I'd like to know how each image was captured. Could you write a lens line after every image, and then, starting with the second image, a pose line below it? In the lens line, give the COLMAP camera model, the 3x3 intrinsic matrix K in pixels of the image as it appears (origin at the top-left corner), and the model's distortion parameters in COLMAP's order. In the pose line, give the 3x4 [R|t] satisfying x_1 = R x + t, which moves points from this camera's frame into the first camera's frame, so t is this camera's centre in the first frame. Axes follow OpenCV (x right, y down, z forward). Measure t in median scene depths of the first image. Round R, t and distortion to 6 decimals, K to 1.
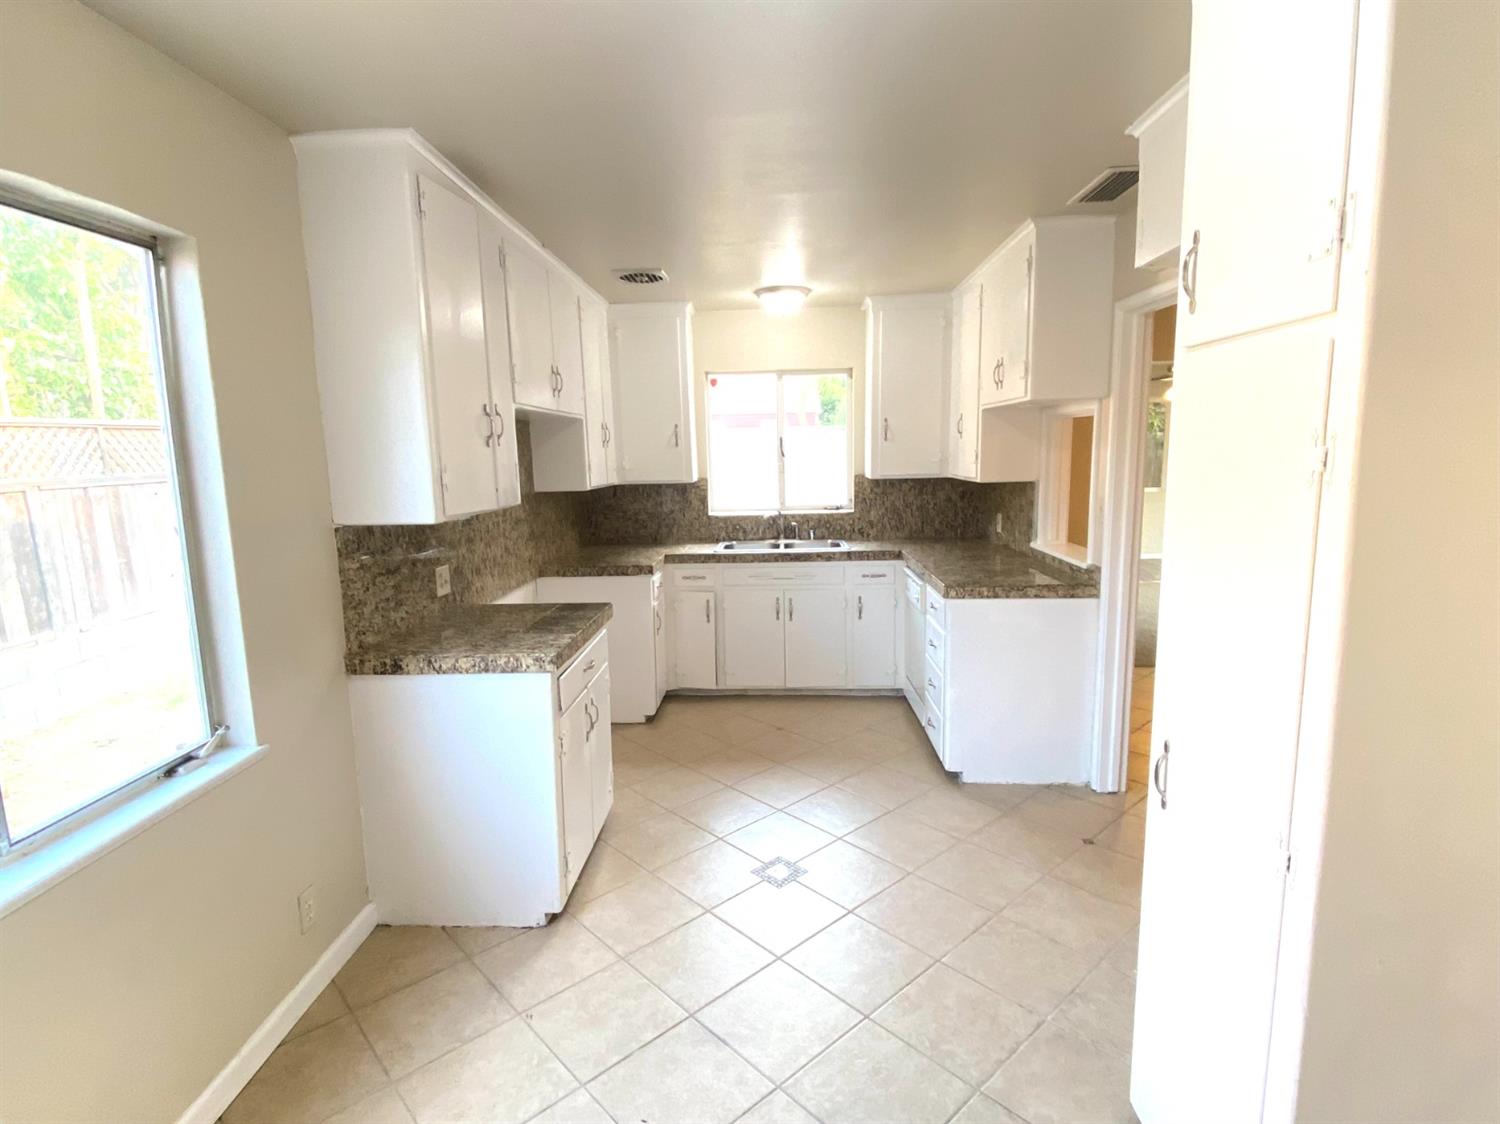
lens RADIAL K [[768.1, 0, 750.9], [0, 768.1, 560.1], [0, 0, 1]] dist [-0.001636, -0.001936]
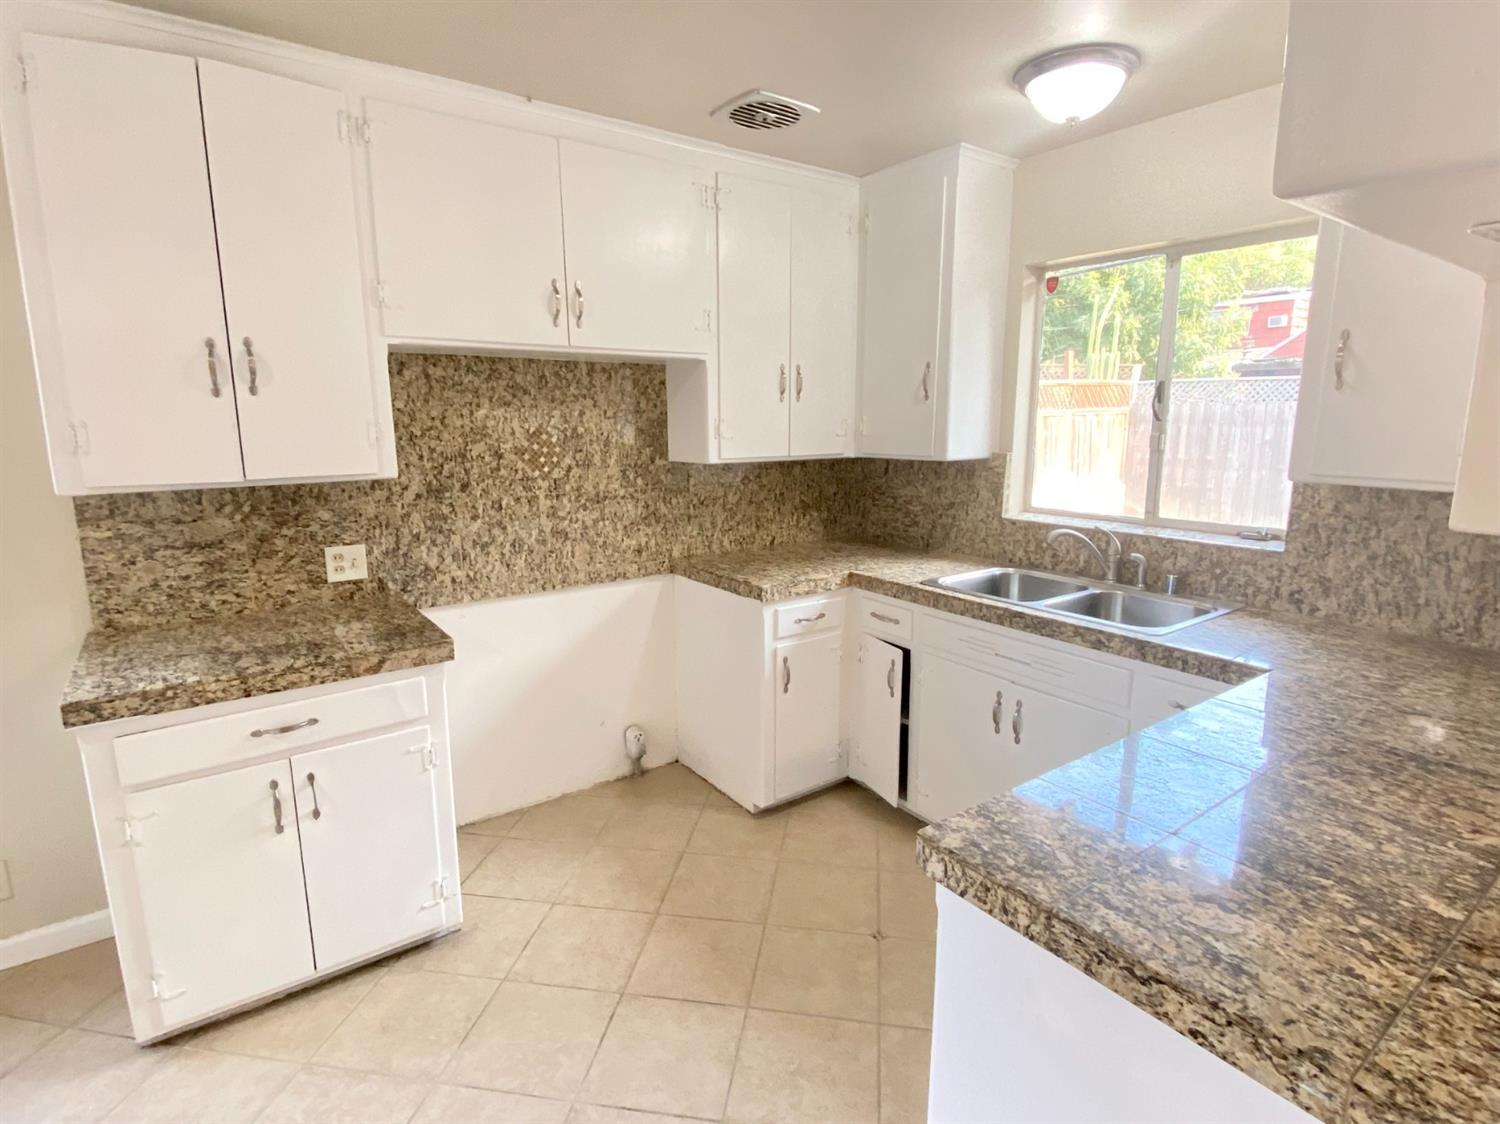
lens RADIAL K [[768.1, 0, 758.6], [0, 768.1, 572.3], [0, 0, 1]] dist [-0.001636, -0.001936]
pose [[0.616363, 0.179819, -0.766656, 0.443844], [-0.121034, 0.983643, 0.133406, -0.112388], [0.778105, 0.010565, 0.628046, 0.738808]]
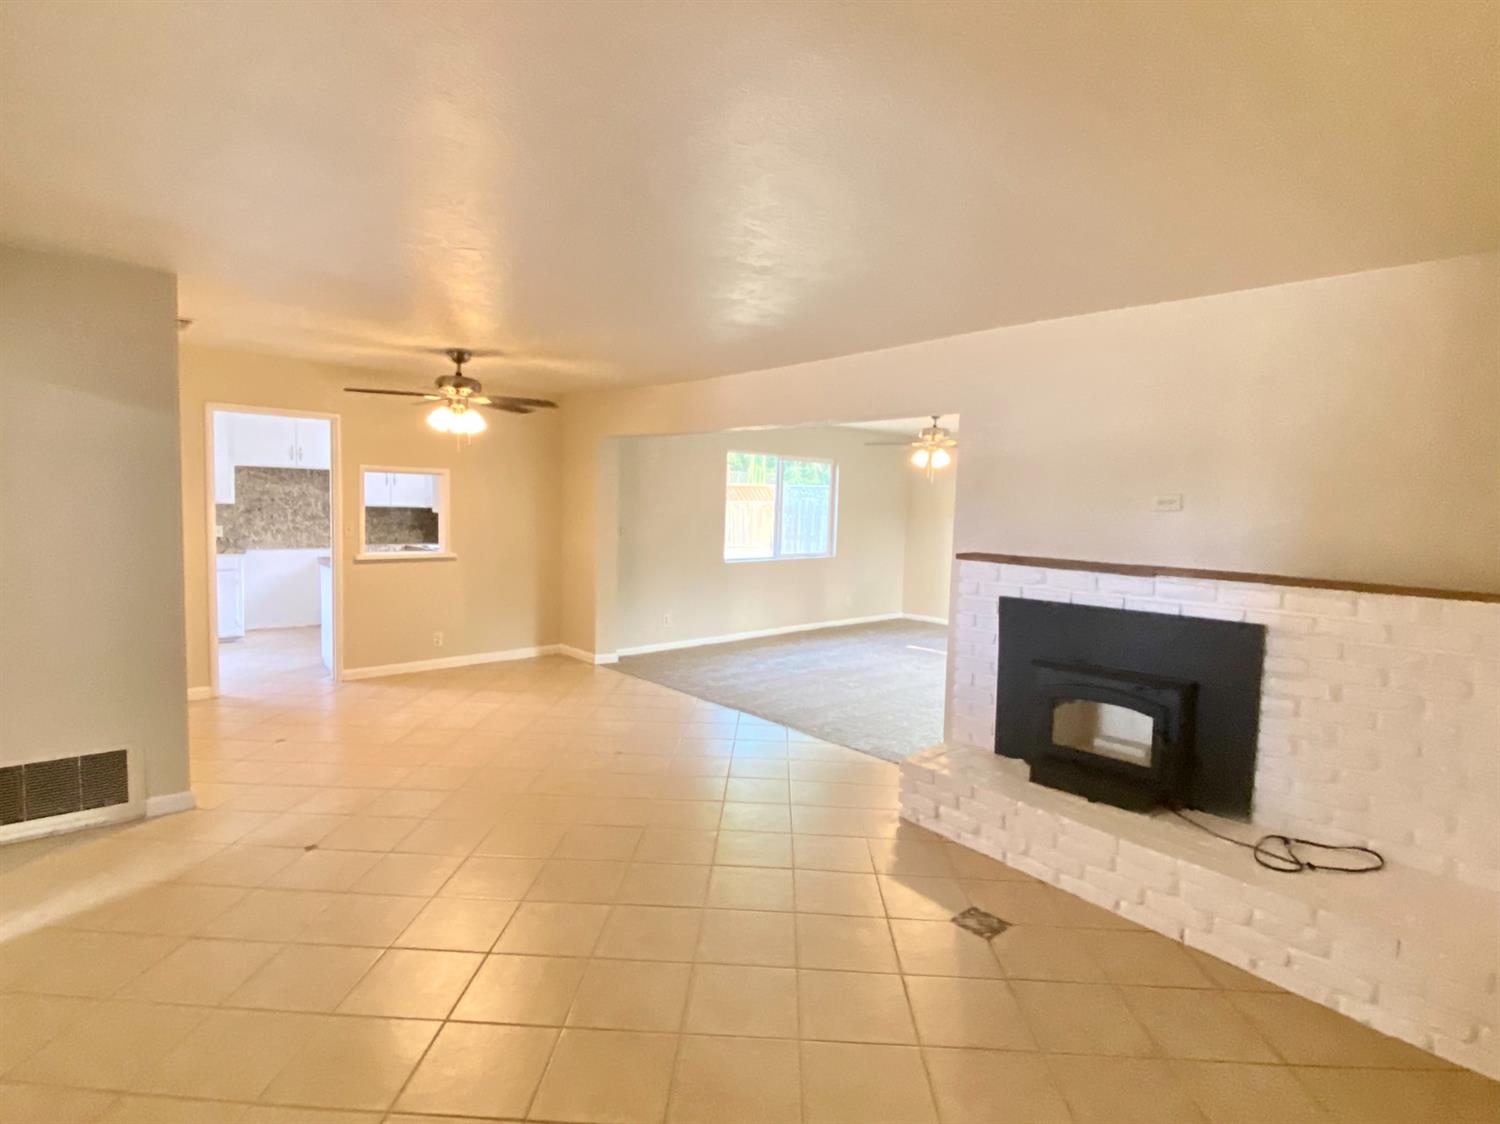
lens RADIAL K [[768.1, 0, 747.6], [0, 768.1, 561.4], [0, 0, 1]] dist [-0.001636, -0.001936]
pose [[0.704475, 0.087571, -0.704306, 2.403493], [-0.139407, 0.990100, -0.016335, -0.069581], [0.695903, 0.109693, 0.709709, 0.378205]]
